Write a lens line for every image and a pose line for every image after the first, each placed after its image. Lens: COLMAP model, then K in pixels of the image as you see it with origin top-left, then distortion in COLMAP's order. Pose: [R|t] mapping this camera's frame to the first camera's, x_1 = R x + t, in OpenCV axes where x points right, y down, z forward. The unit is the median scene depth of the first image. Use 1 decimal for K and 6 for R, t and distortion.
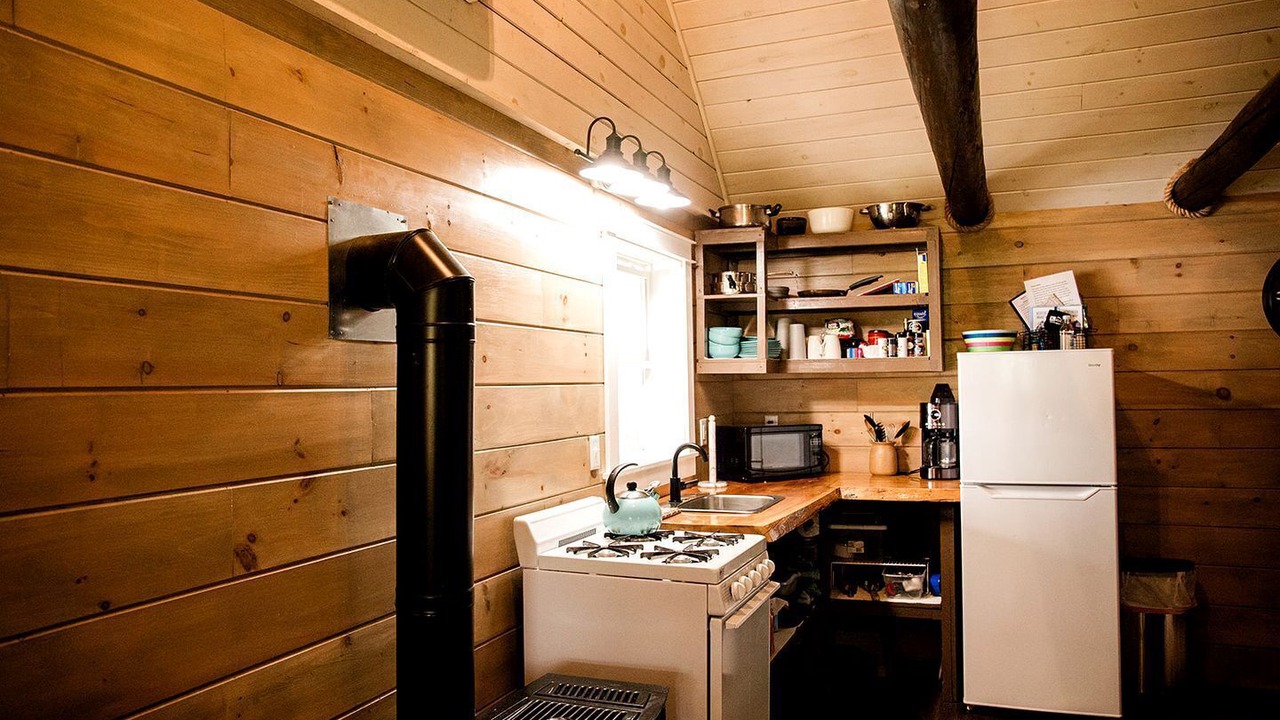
lens RADIAL K [[882.6, 0, 641.8], [0, 882.6, 362.3], [0, 0, 1]] dist [-0.076735, 0.016012]
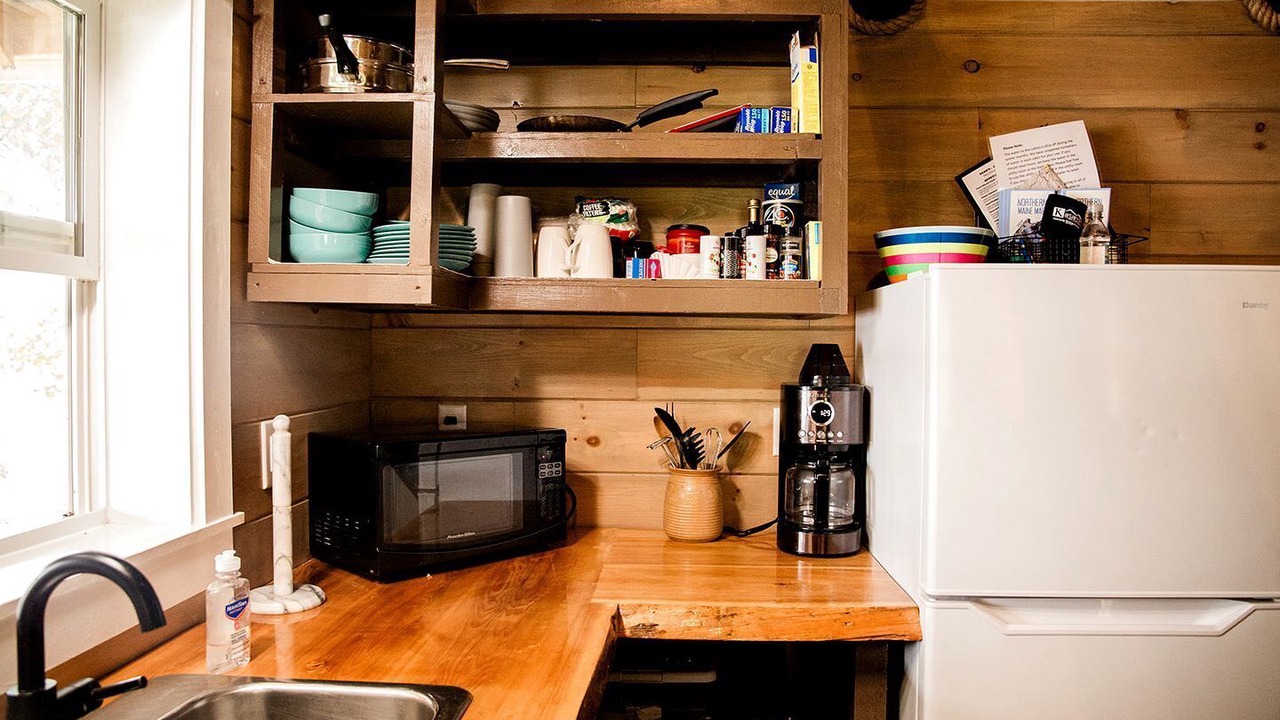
lens RADIAL K [[882.6, 0, 648.2], [0, 882.6, 356.2], [0, 0, 1]] dist [-0.076735, 0.016012]
pose [[0.943588, 0.018366, 0.330612, 0.101981], [-0.030123, 0.999082, 0.030472, 0.019764], [-0.329749, -0.038712, 0.943275, 0.596692]]
